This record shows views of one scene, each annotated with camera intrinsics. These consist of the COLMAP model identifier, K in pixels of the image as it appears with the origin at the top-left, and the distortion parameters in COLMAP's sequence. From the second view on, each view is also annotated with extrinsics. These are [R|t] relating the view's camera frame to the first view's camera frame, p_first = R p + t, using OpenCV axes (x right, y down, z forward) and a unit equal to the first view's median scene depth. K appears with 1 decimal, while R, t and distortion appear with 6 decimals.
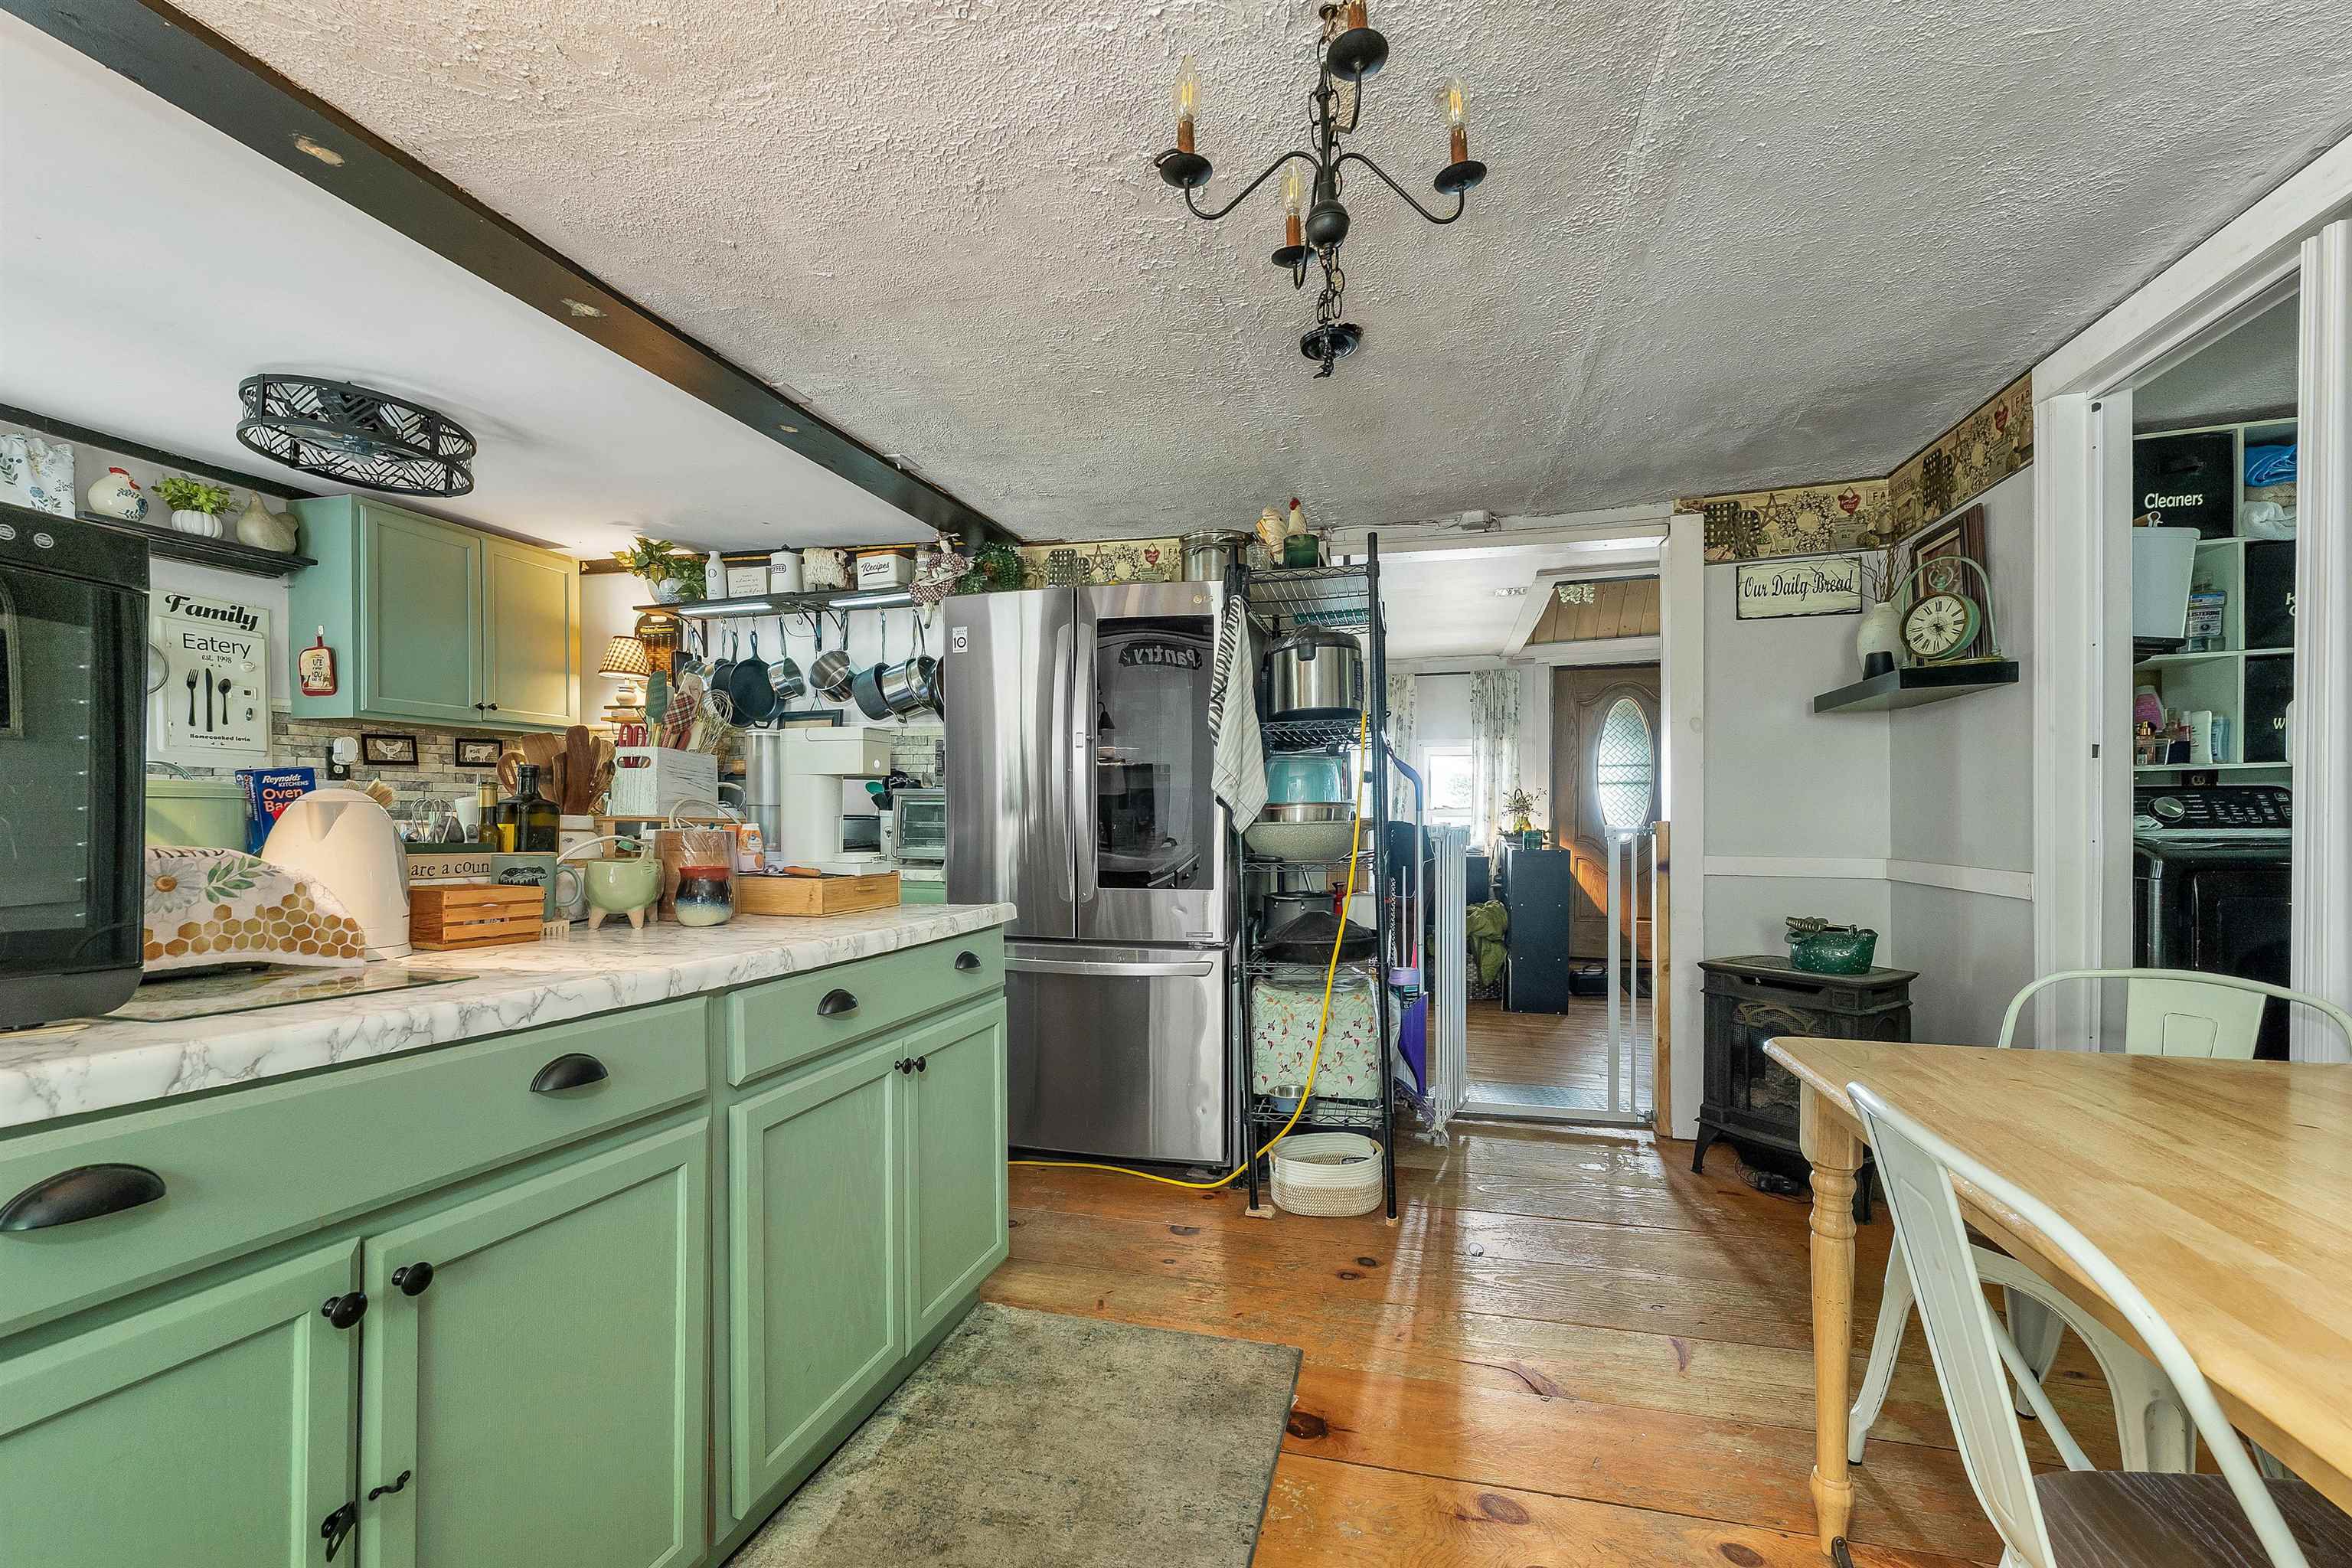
lens RADIAL K [[986.2, 0, 1179.4], [0, 986.2, 791.1], [0, 0, 1]] dist [0.010563, -0.000199]
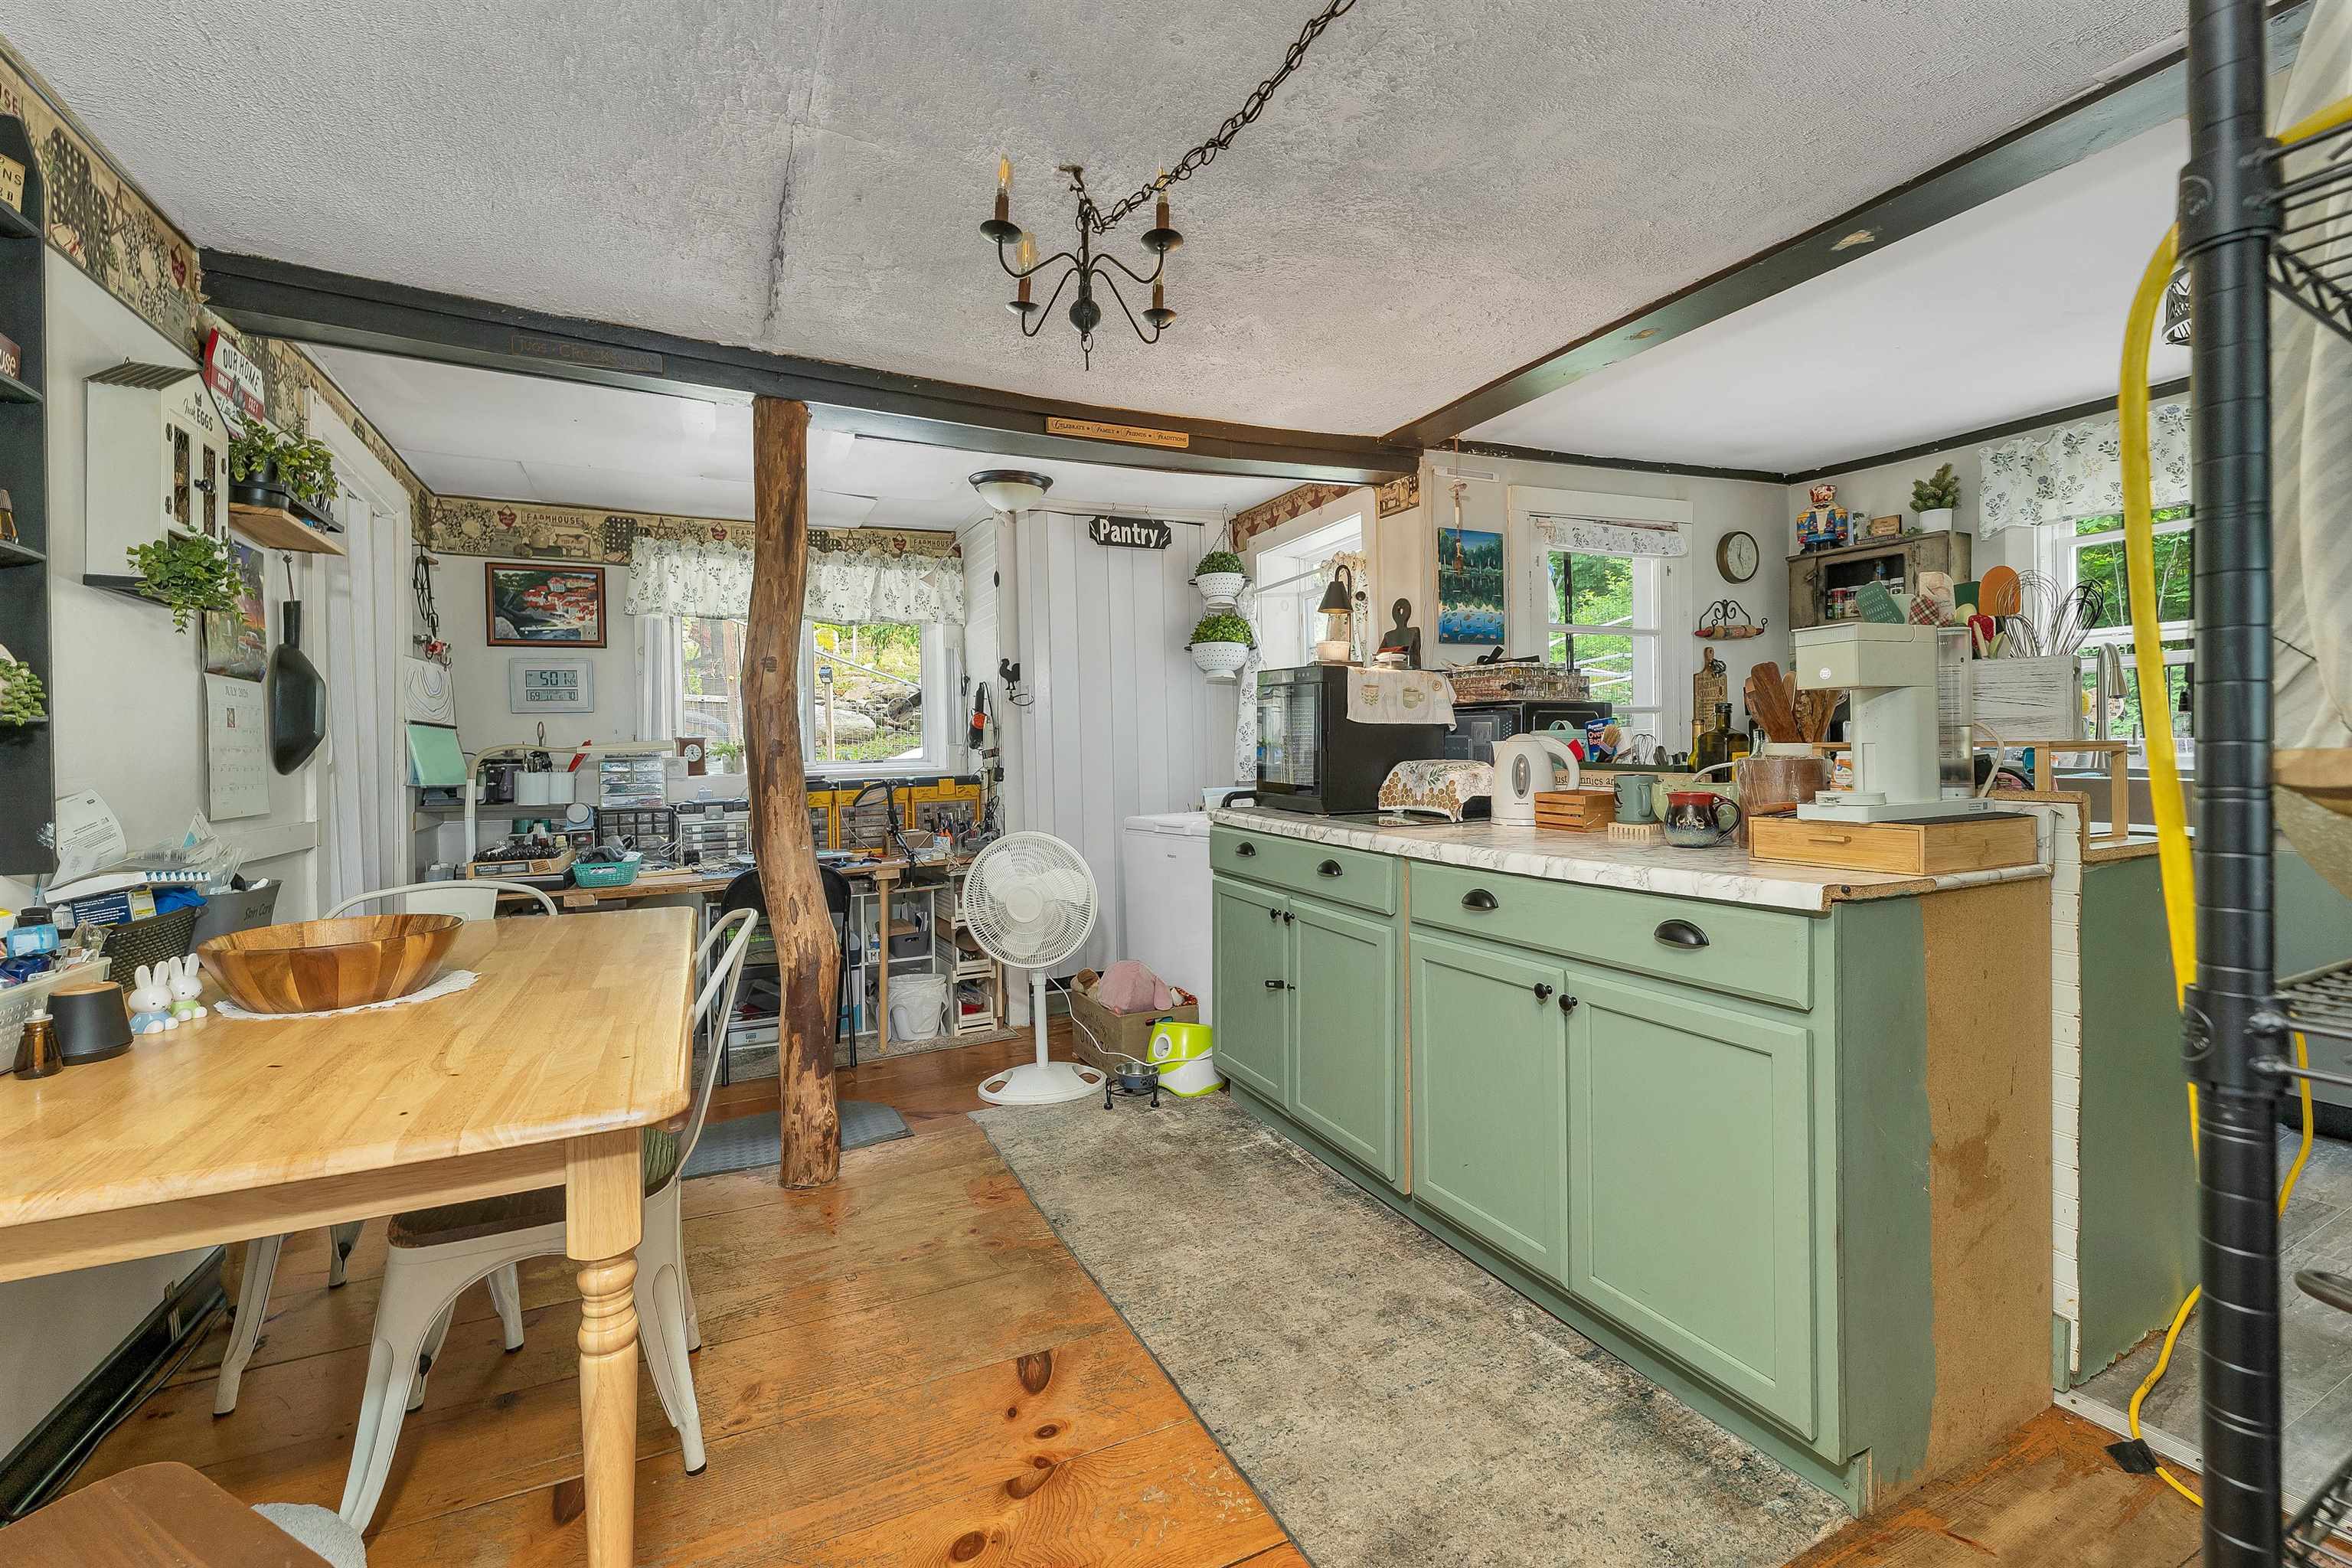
lens RADIAL K [[986.2, 0, 1179.4], [0, 986.2, 791.1], [0, 0, 1]] dist [0.010563, -0.000199]
pose [[-0.757604, 0.008528, -0.652658, 0.702339], [0.010200, 0.999947, 0.001226, 0.069456], [0.652634, -0.005728, -0.757651, 1.599141]]
